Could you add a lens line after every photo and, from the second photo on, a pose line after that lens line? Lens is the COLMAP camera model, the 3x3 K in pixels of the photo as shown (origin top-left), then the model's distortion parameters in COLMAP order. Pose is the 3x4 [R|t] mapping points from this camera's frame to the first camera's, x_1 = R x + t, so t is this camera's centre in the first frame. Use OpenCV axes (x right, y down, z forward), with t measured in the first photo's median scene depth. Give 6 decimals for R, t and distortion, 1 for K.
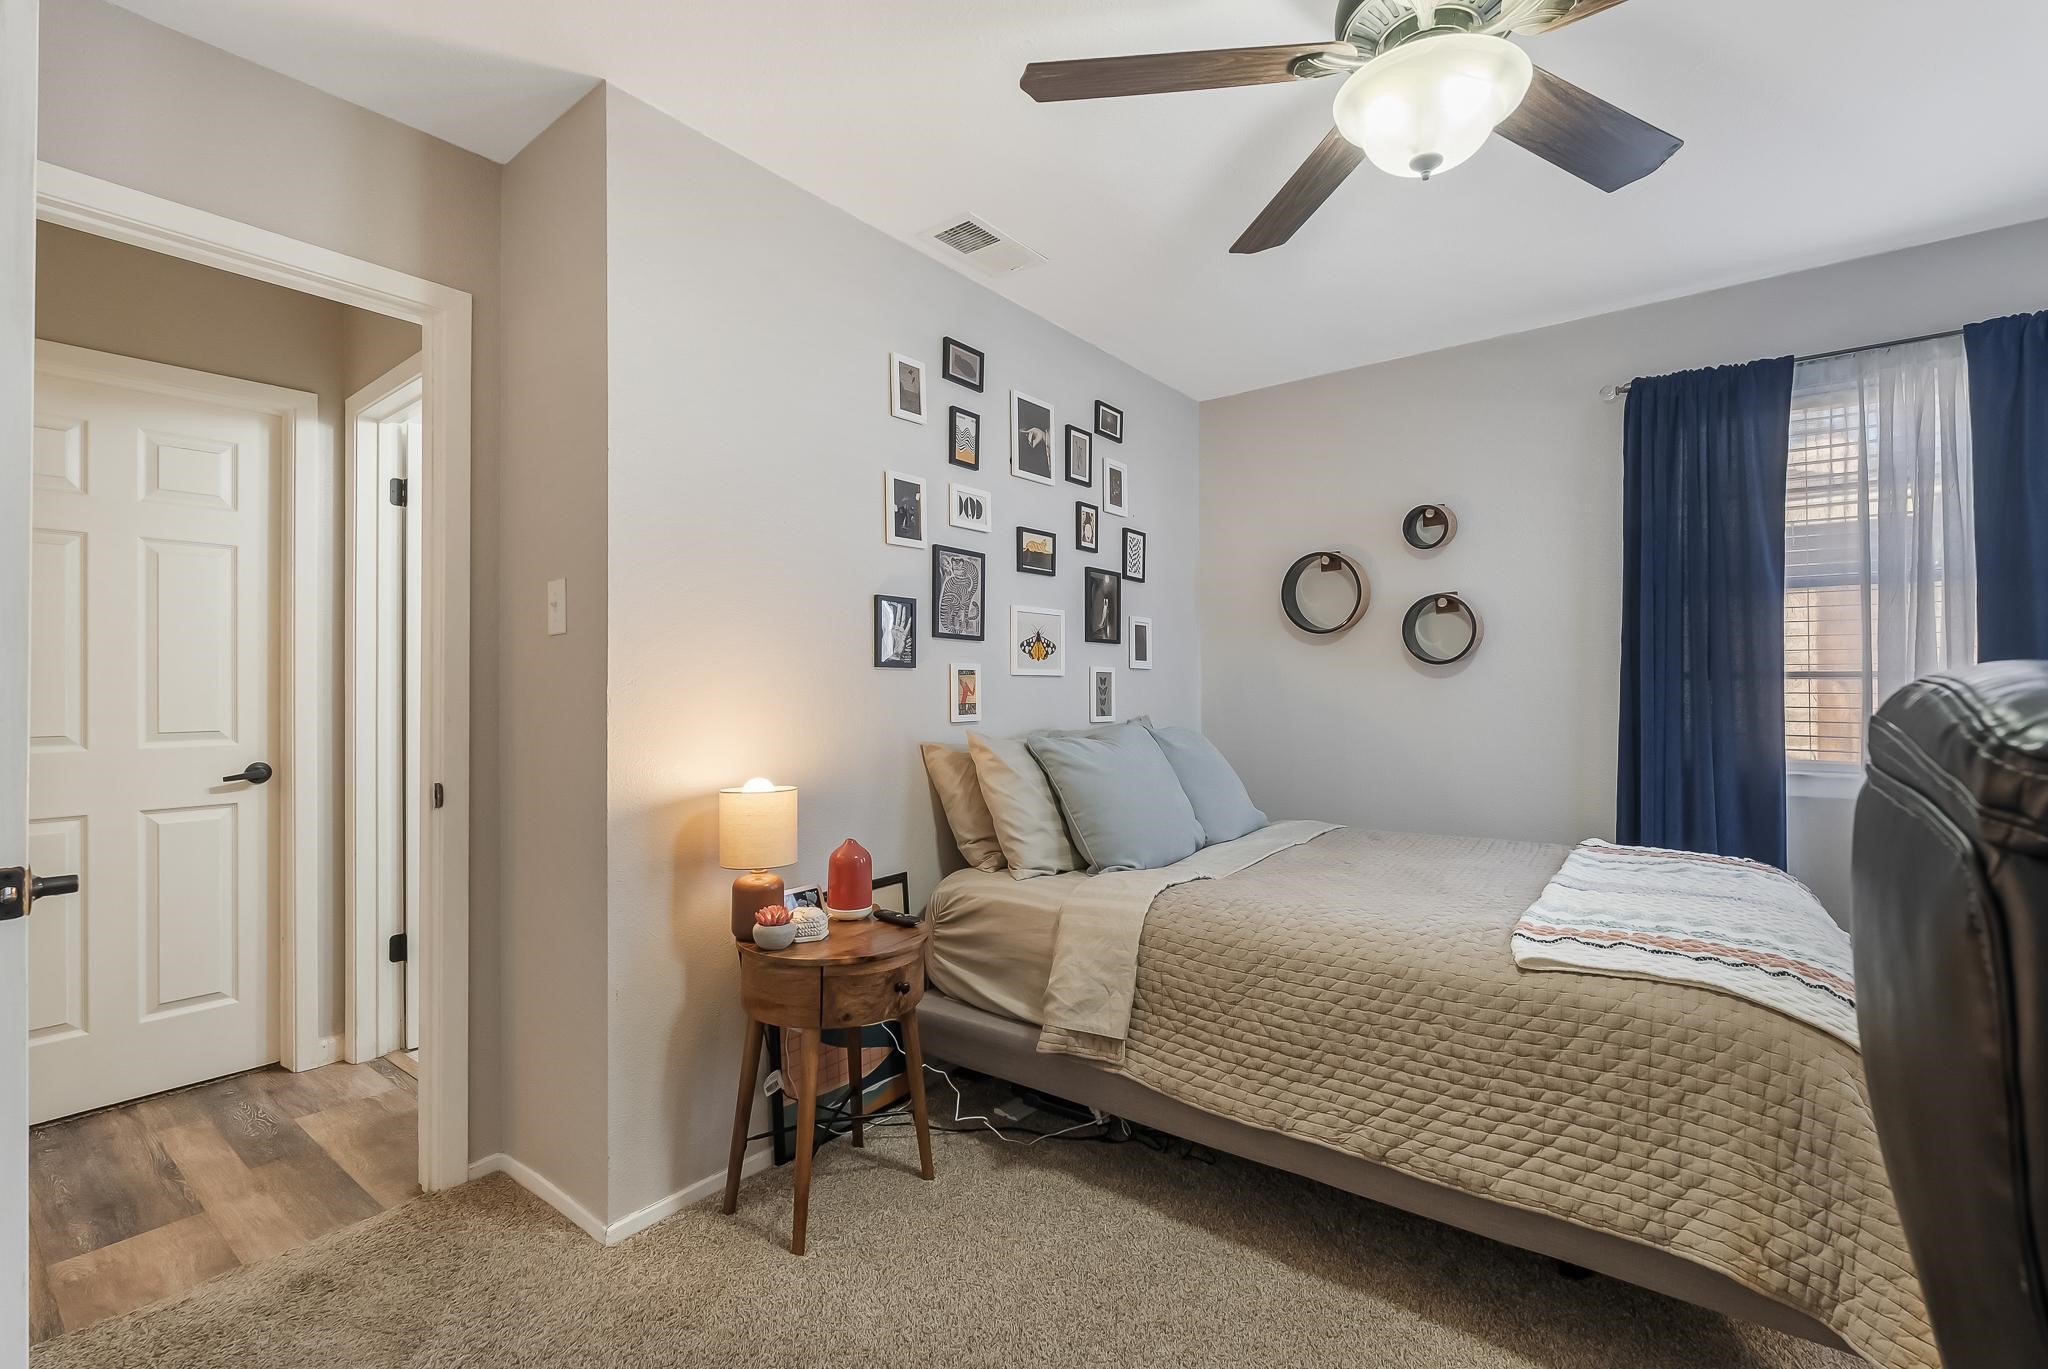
lens RADIAL K [[912.7, 0, 1031.2], [0, 912.7, 682.8], [0, 0, 1]] dist [-0.001911, 0.000027]
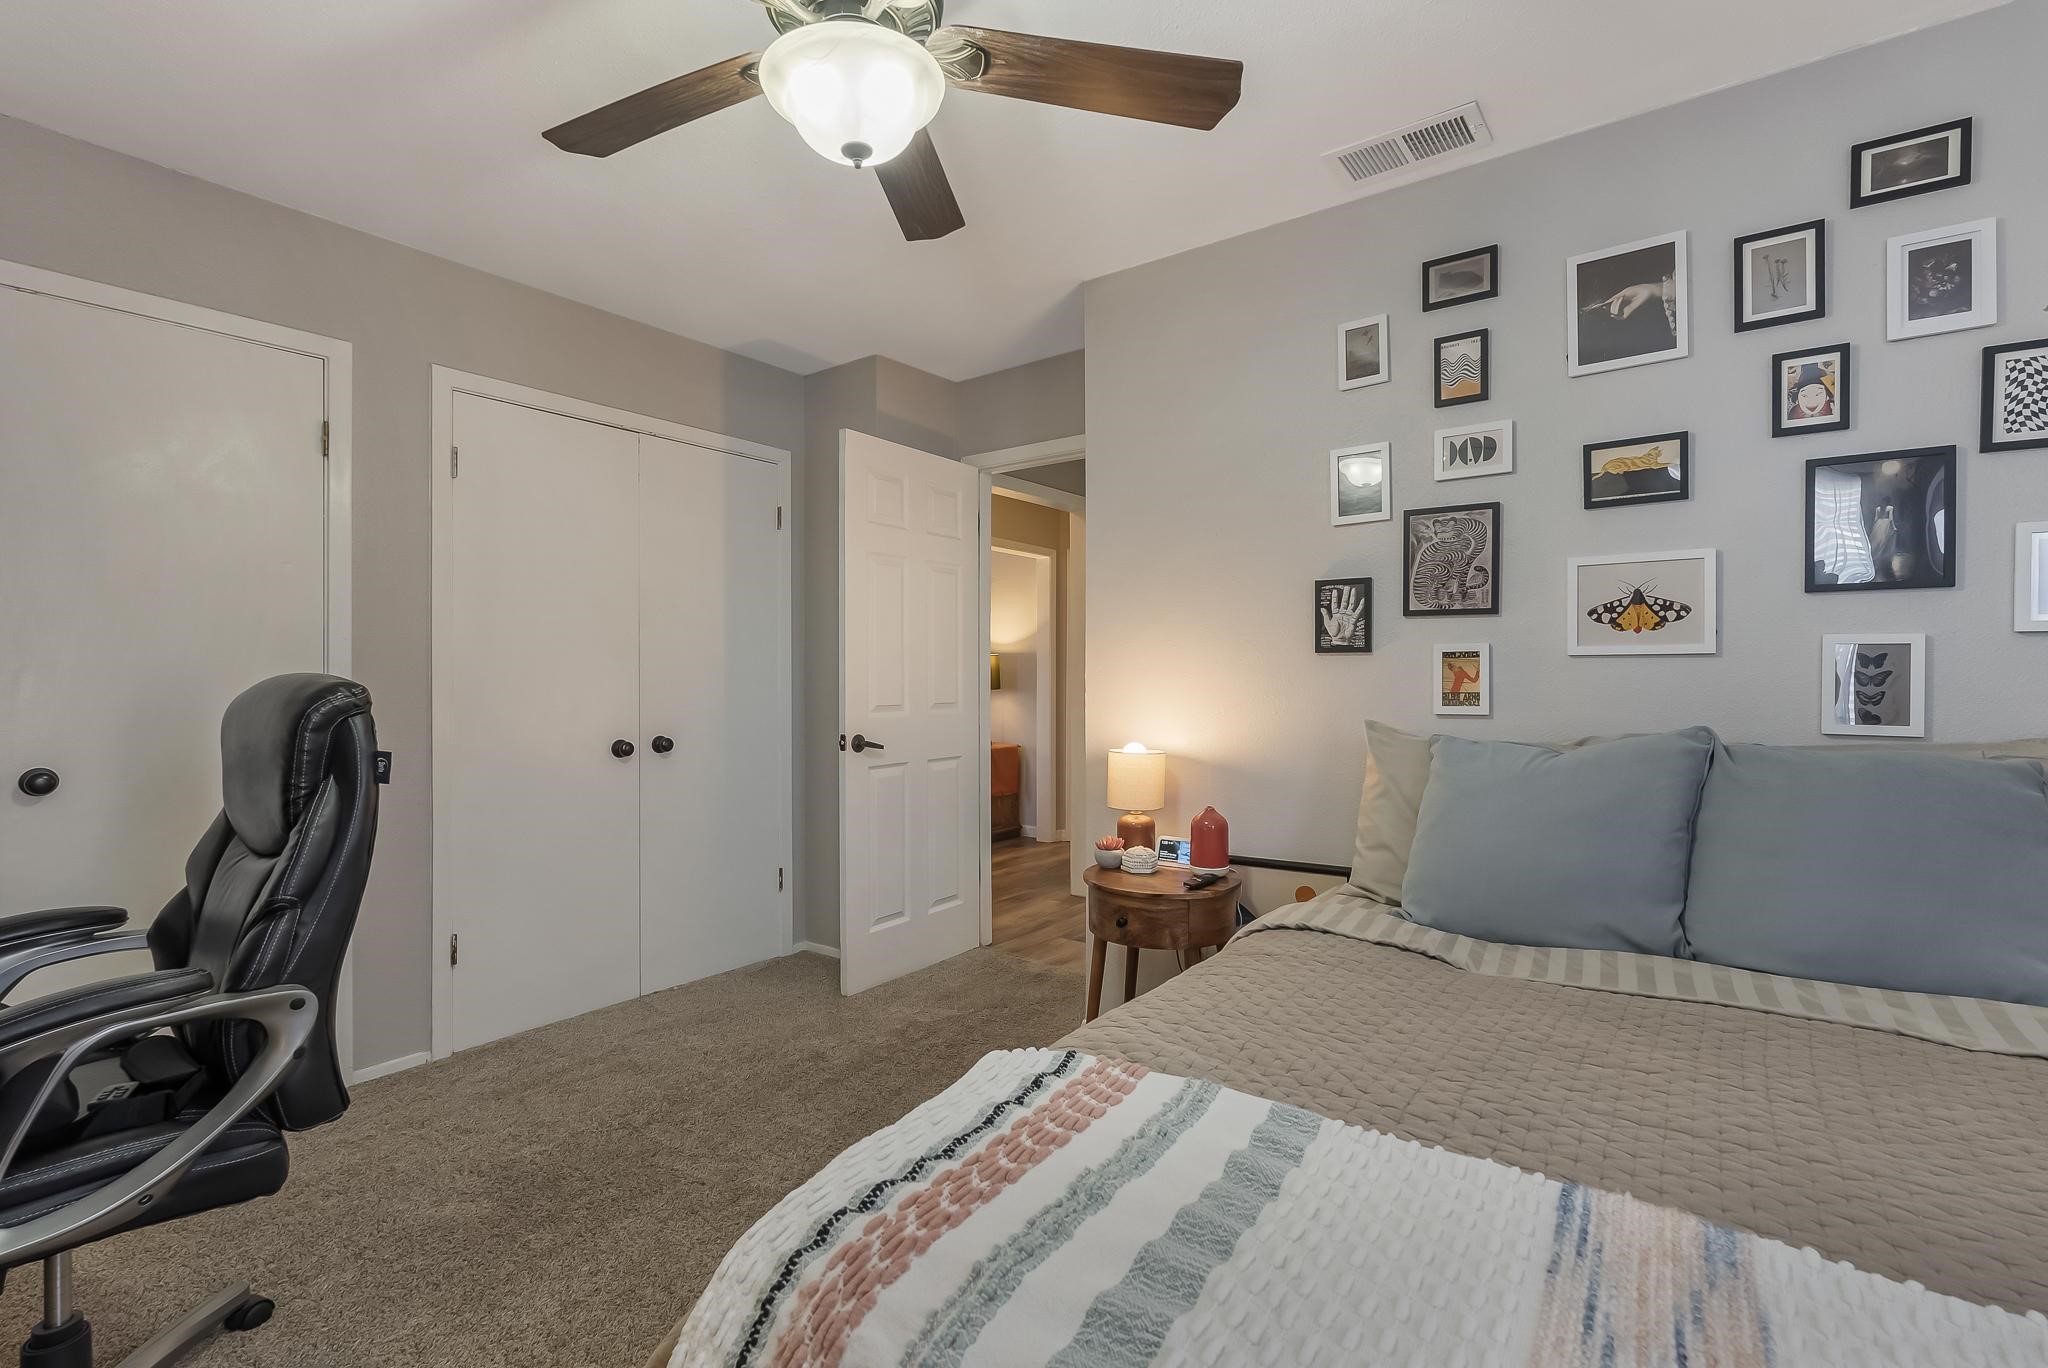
lens RADIAL K [[912.7, 0, 1031.2], [0, 912.7, 682.3], [0, 0, 1]] dist [-0.001911, 0.000027]
pose [[0.019865, 0.007426, -0.999775, 0.726326], [0.006792, 0.999948, 0.007563, 0.004544], [0.999780, -0.006941, 0.019813, 0.586160]]
